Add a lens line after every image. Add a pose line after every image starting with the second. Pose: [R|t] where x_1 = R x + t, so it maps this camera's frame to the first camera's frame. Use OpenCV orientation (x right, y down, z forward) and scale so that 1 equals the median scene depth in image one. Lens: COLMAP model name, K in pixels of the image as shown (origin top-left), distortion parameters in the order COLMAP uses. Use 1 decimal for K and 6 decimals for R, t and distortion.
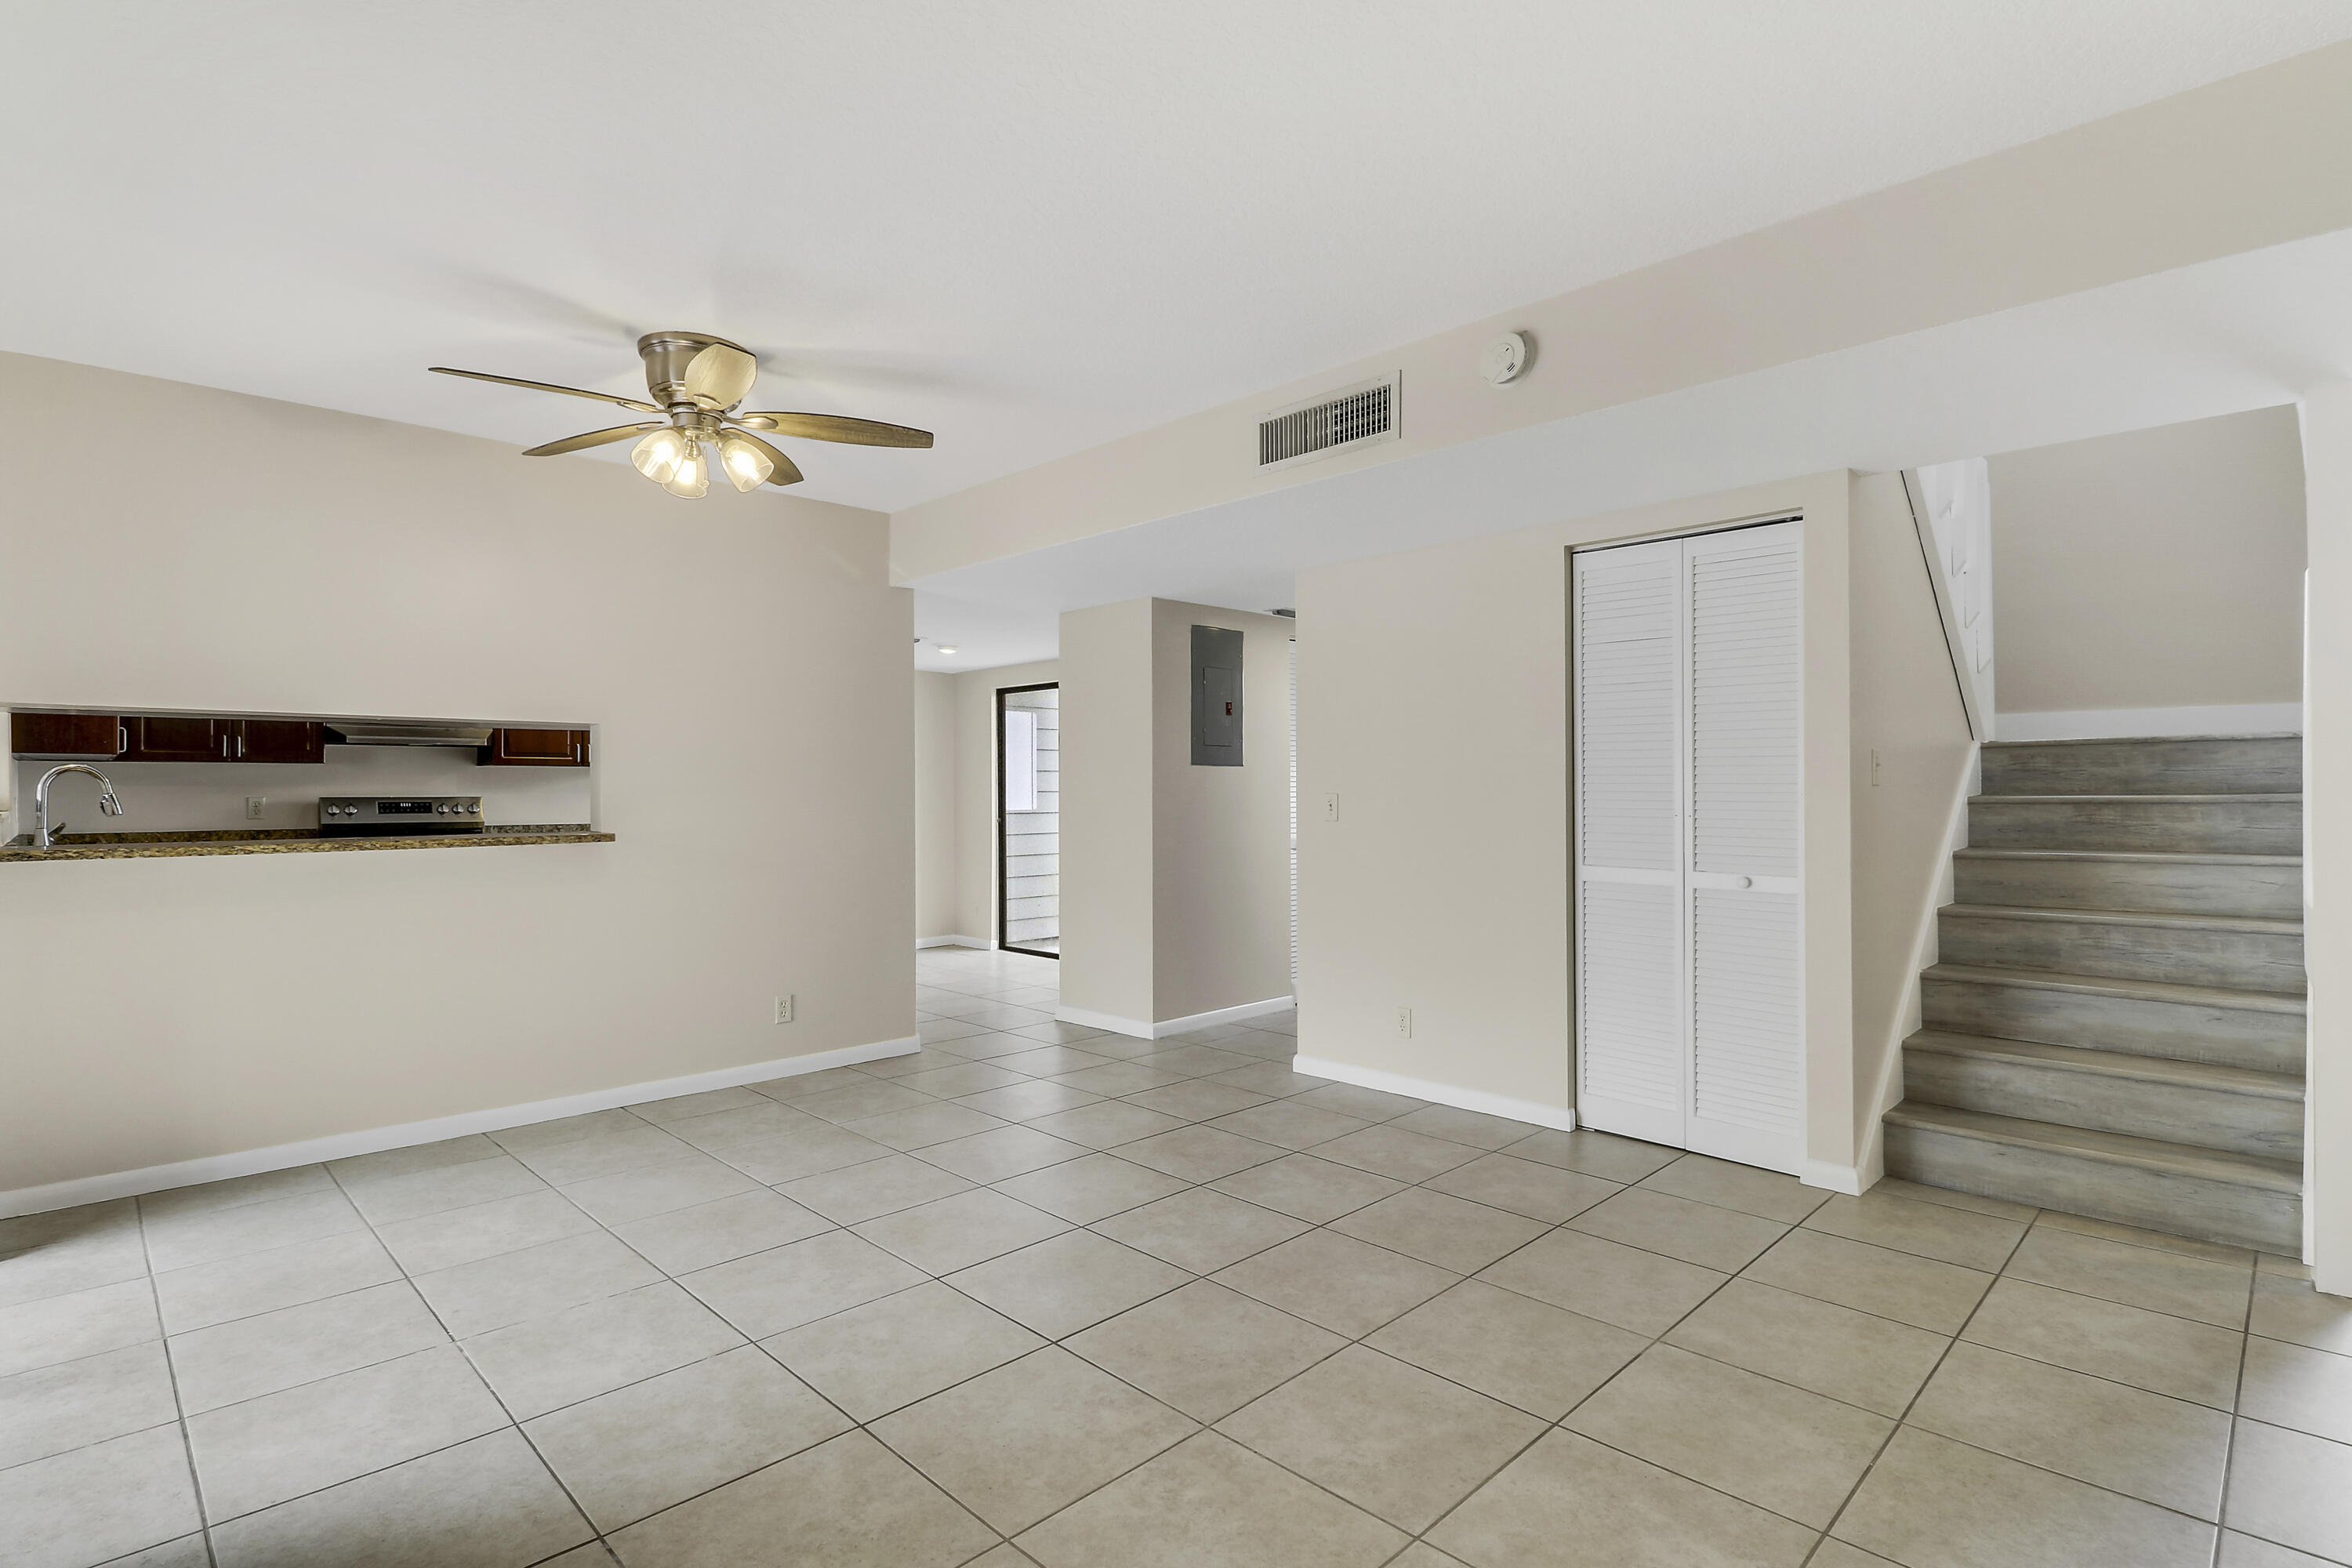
lens RADIAL K [[1115.7, 0, 1189.6], [0, 1115.7, 770.4], [0, 0, 1]] dist [0.012764, -0.006635]
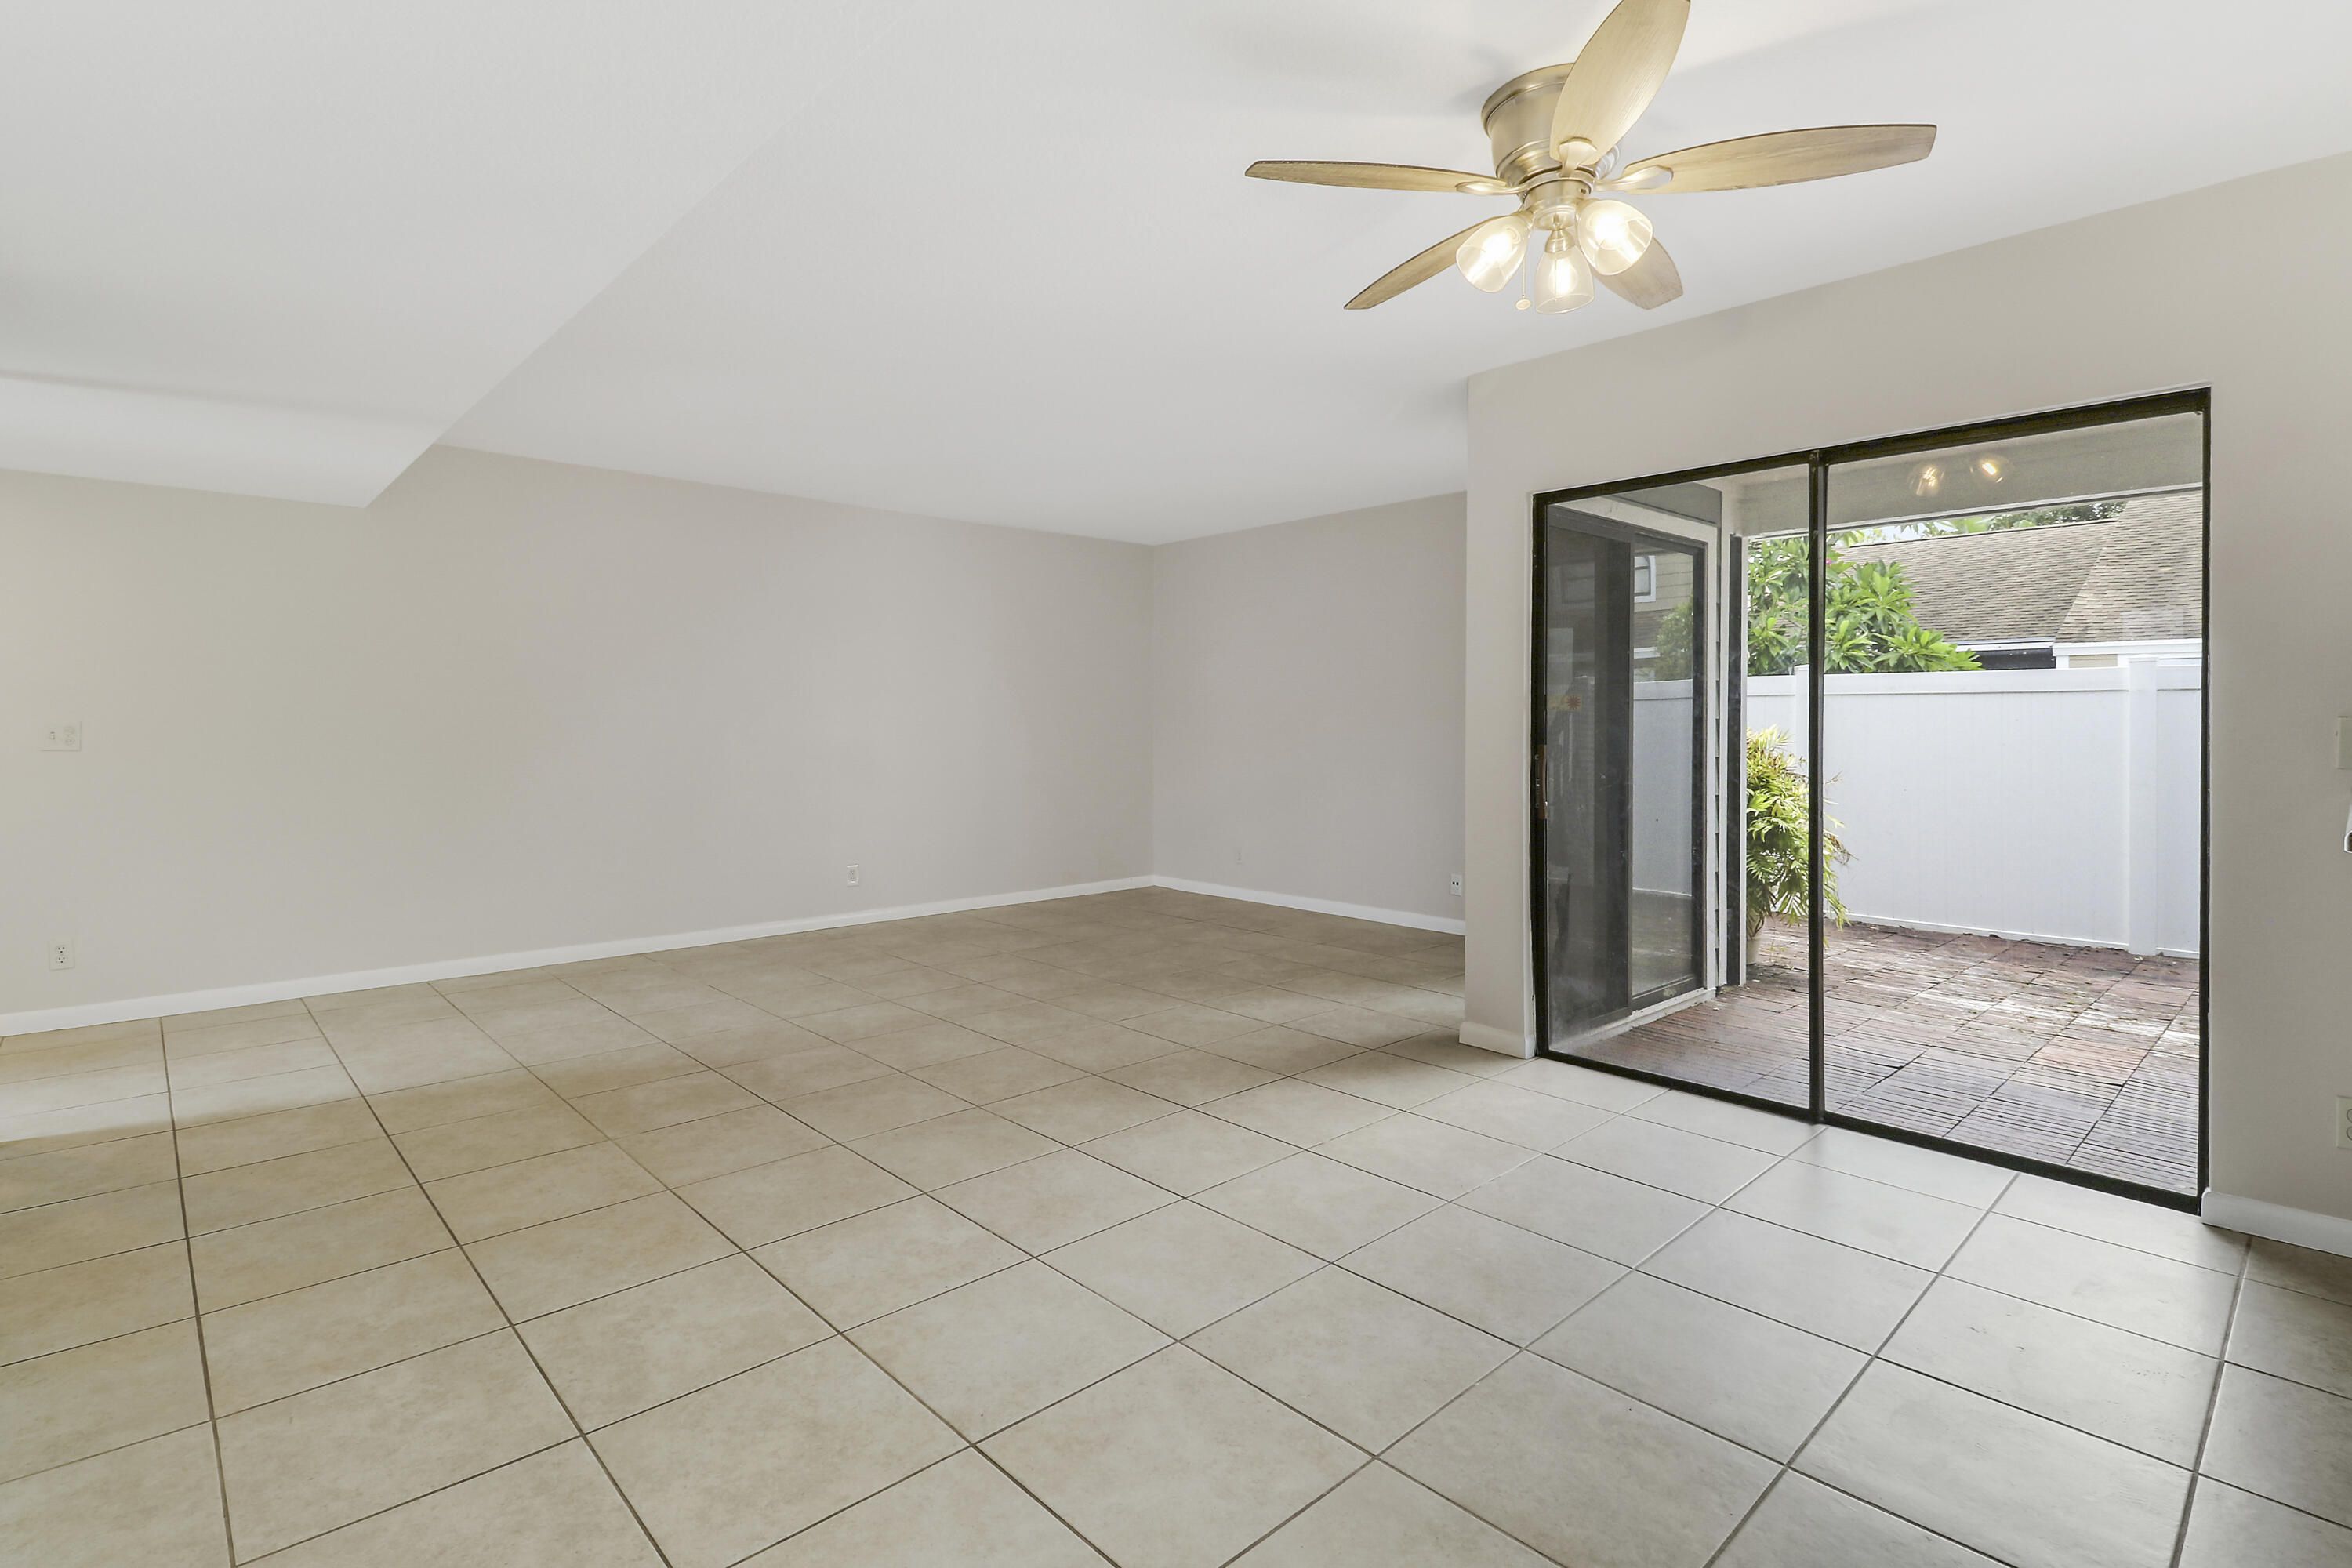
lens RADIAL K [[1115.7, 0, 1148.3], [0, 1115.7, 733.9], [0, 0, 1]] dist [0.012764, -0.006635]
pose [[-0.998369, 0.000675, 0.057078, -0.195760], [0.000288, 0.999977, -0.006783, 0.031670], [-0.057082, -0.006756, -0.998347, 1.572708]]
